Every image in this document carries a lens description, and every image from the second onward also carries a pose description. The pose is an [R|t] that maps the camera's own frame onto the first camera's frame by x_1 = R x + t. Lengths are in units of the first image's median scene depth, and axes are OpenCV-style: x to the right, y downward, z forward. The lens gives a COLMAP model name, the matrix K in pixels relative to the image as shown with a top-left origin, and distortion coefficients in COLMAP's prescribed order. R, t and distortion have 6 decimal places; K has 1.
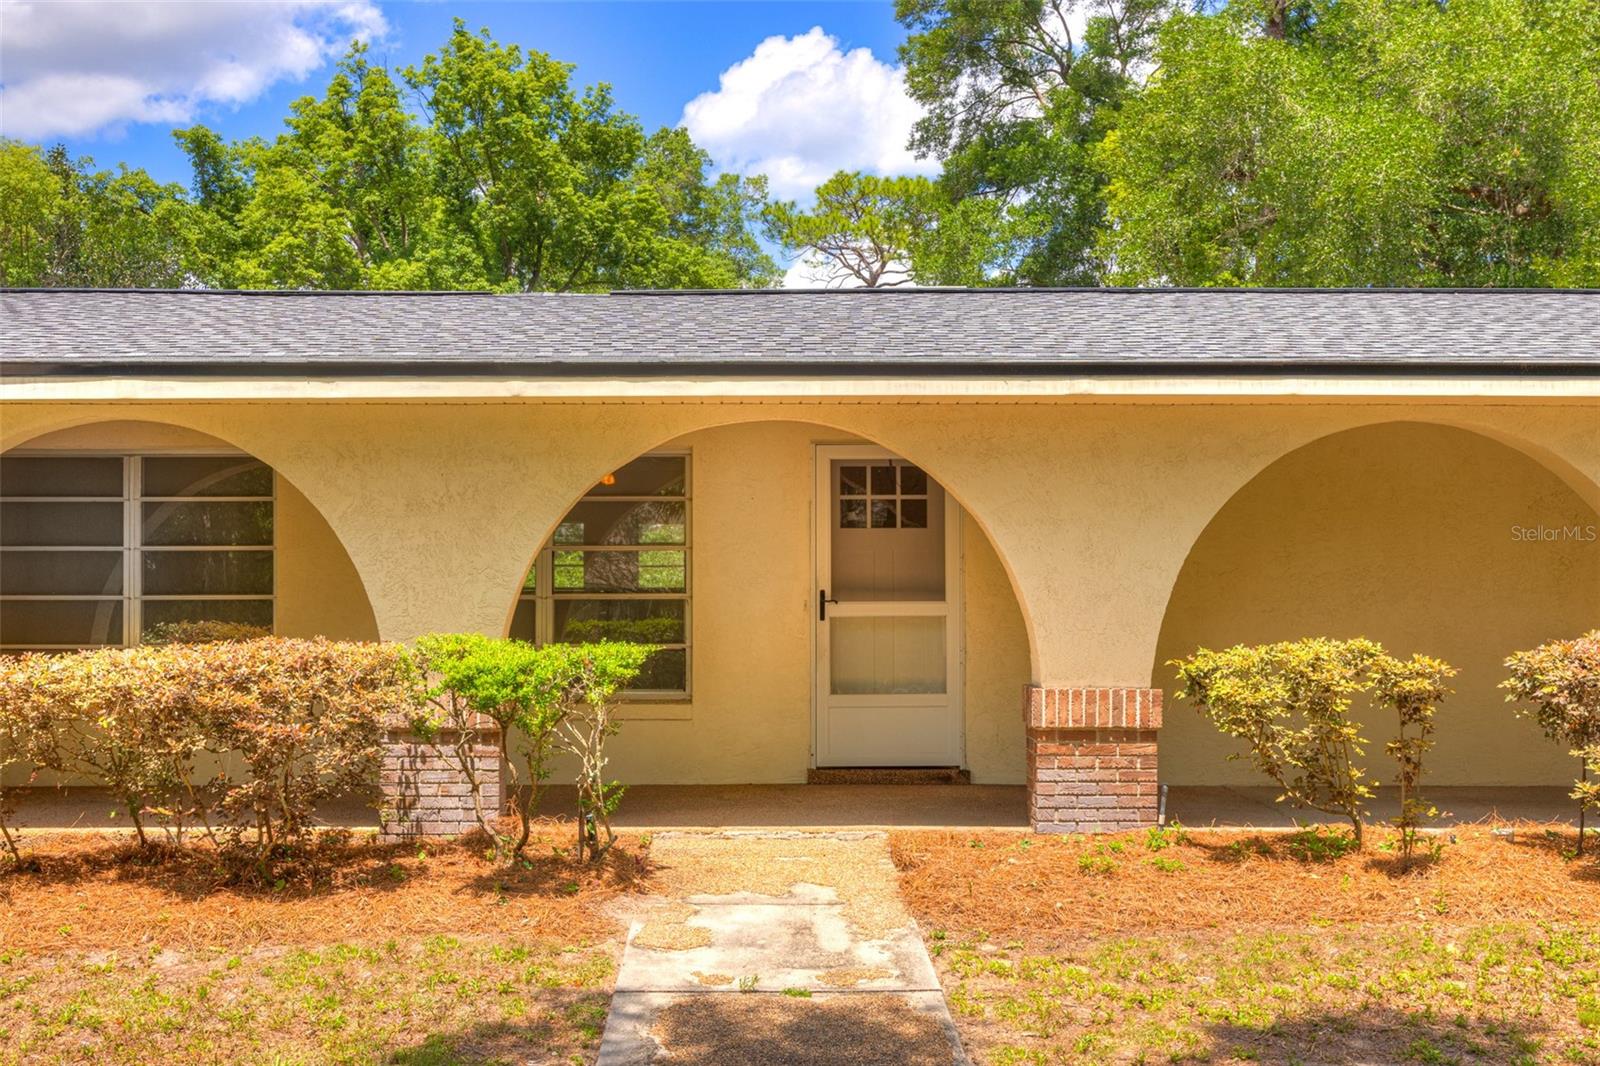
lens RADIAL K [[1611.0, 0, 798.4], [0, 1611.0, 532.0], [0, 0, 1]] dist [-0.000675, 0.000000]
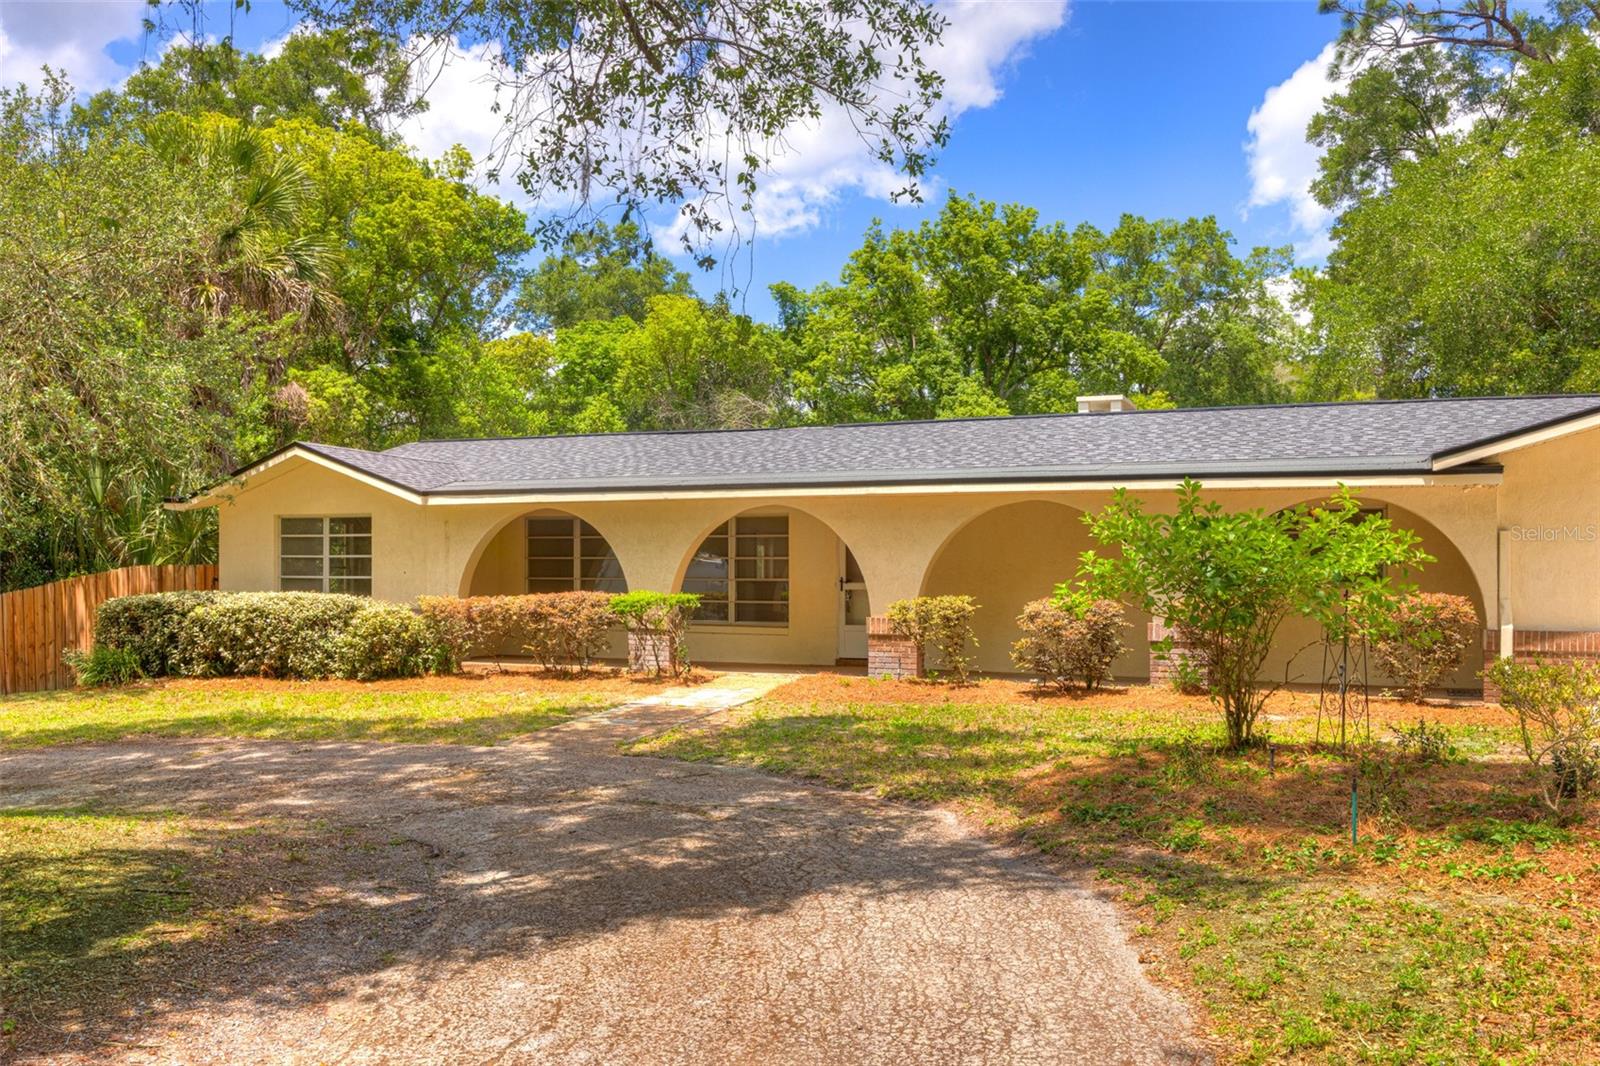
lens RADIAL K [[1330.9, 0, 799.5], [0, 1330.9, 529.7], [0, 0, 1]] dist [0.050509, 0.000790]
pose [[0.916748, -0.003704, -0.399449, 0.144780], [-0.001583, 0.999915, -0.012905, -0.001064], [0.399463, 0.012463, 0.916665, -0.144467]]
